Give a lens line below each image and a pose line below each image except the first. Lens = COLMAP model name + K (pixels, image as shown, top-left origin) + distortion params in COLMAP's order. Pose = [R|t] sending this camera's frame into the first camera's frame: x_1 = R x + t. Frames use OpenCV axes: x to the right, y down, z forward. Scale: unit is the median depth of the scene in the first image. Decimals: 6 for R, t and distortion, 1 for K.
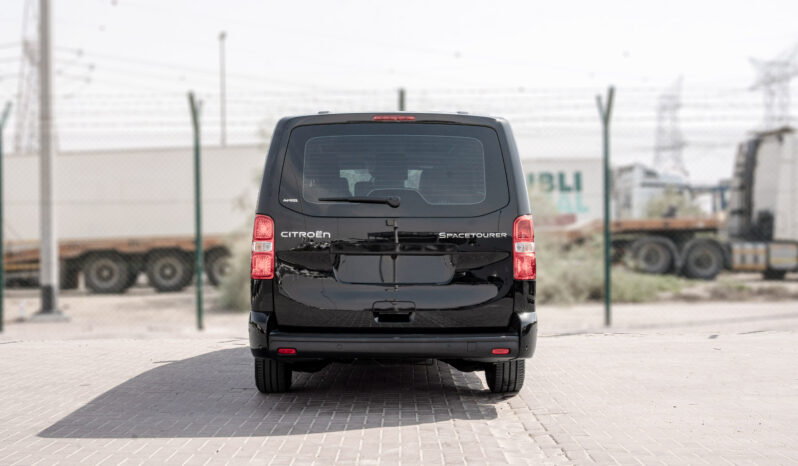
lens RADIAL K [[779.6, 0, 398.4], [0, 779.6, 216.8], [0, 0, 1]] dist [0.001925, 0.007108]
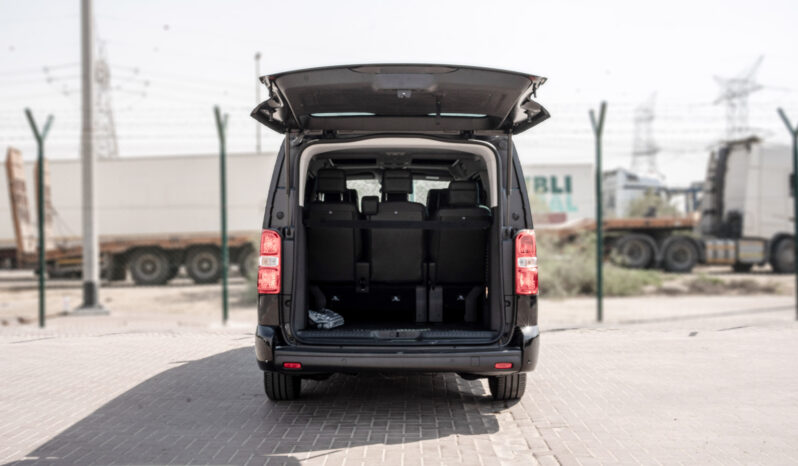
lens RADIAL K [[771.5, 0, 399.0], [0, 771.5, 233.0], [0, 0, 1]] dist [0.006104, 0.007941]
pose [[0.999987, 0.002013, -0.004648, -0.009942], [-0.002011, 0.999998, 0.000361, 0.022068], [0.004648, -0.000351, 0.999989, -0.109685]]
